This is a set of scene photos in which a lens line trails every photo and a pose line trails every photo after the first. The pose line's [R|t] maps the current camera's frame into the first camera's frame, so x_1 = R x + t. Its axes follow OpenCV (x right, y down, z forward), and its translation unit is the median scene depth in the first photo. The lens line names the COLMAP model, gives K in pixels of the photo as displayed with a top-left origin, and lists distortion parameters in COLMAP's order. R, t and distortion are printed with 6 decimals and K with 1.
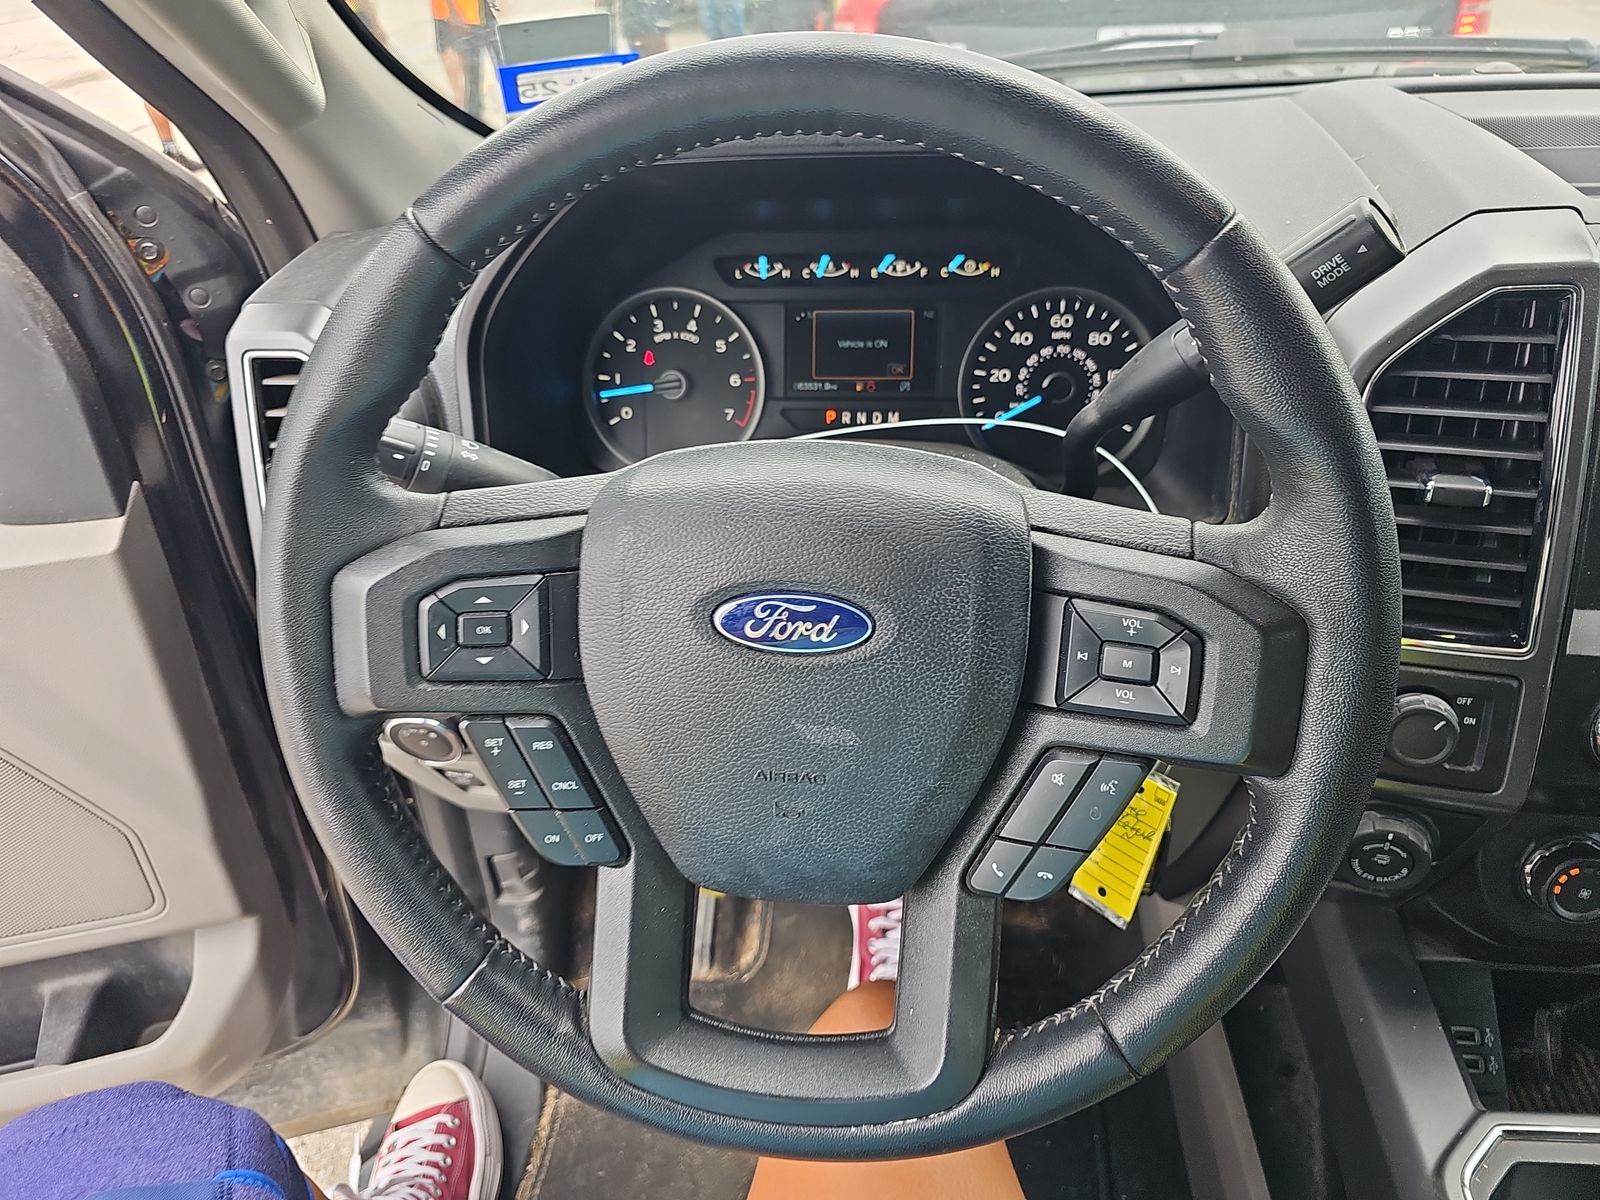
lens RADIAL K [[1073.9, 0, 793.5], [0, 1073.9, 599.5], [0, 0, 1]] dist [-0.001064, -0.015032]
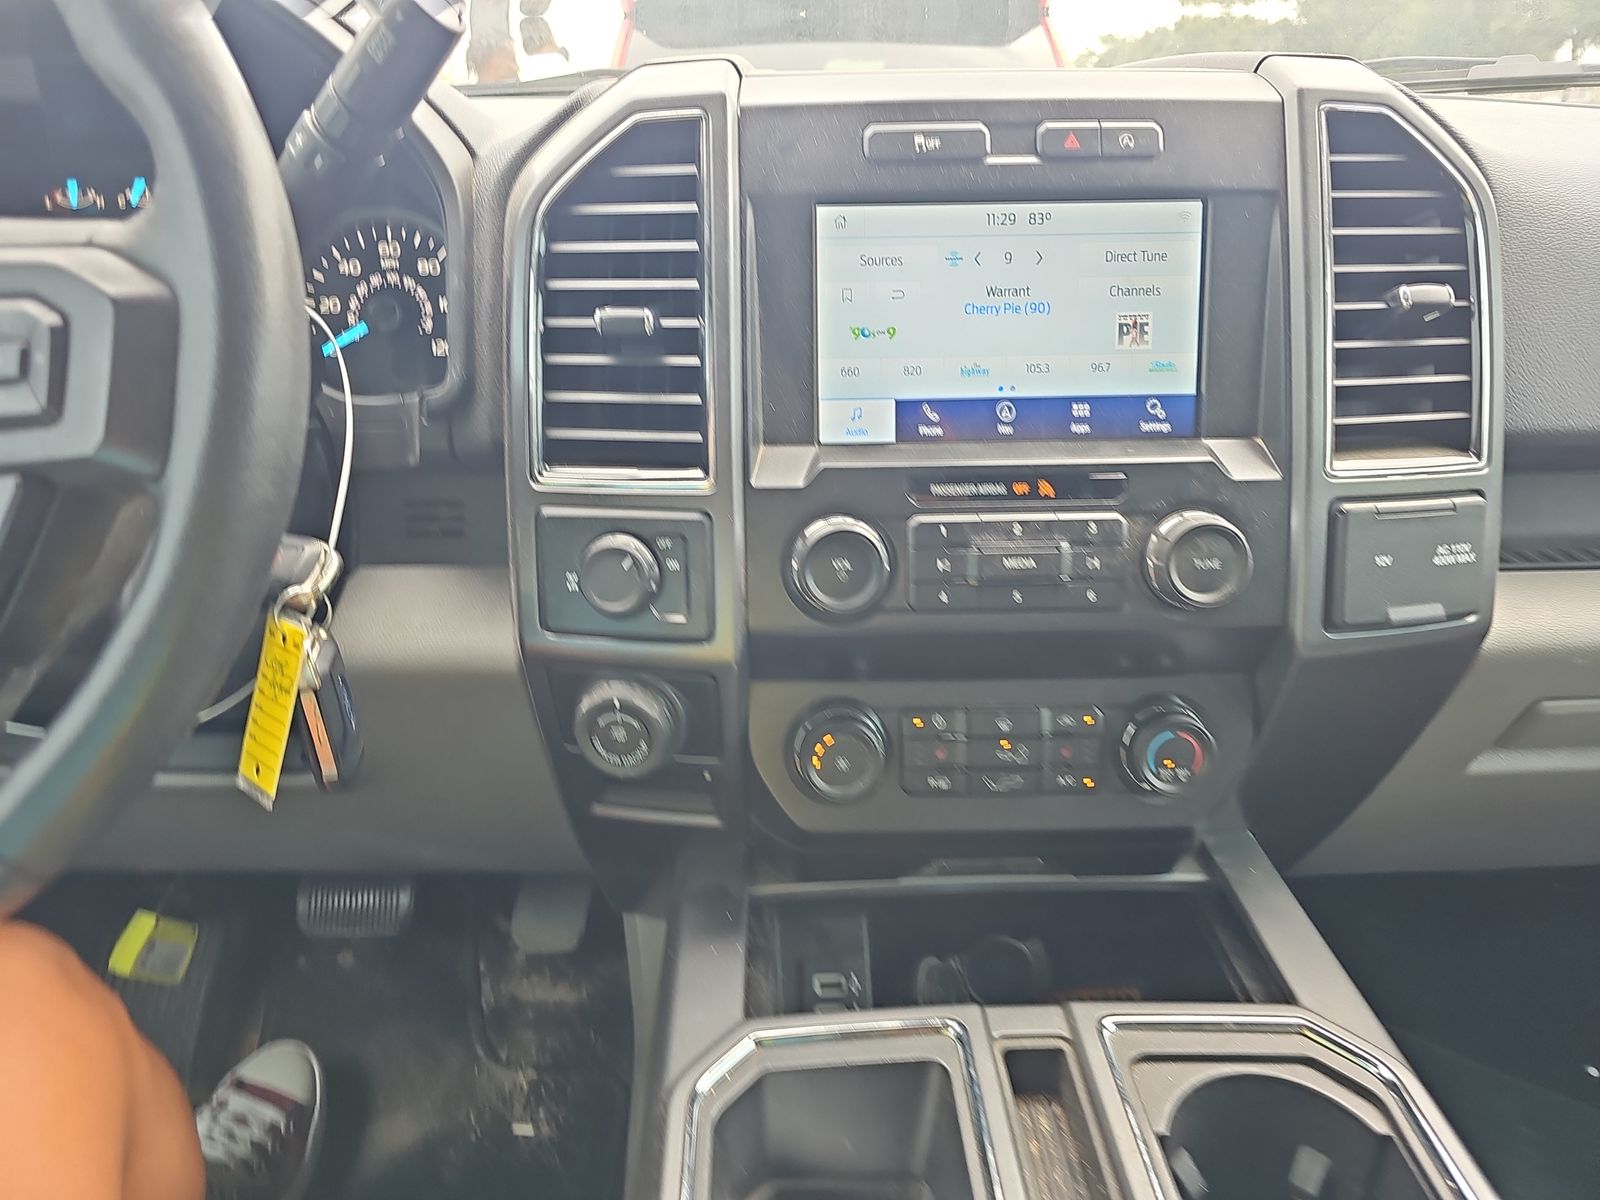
lens RADIAL K [[1073.9, 0, 802.0], [0, 1073.9, 598.2], [0, 0, 1]] dist [-0.001064, -0.015032]
pose [[0.980716, -0.017177, 0.194680, 0.414853], [0.050615, 0.984467, -0.168116, 0.228958], [-0.188768, 0.174728, 0.966352, 0.048167]]
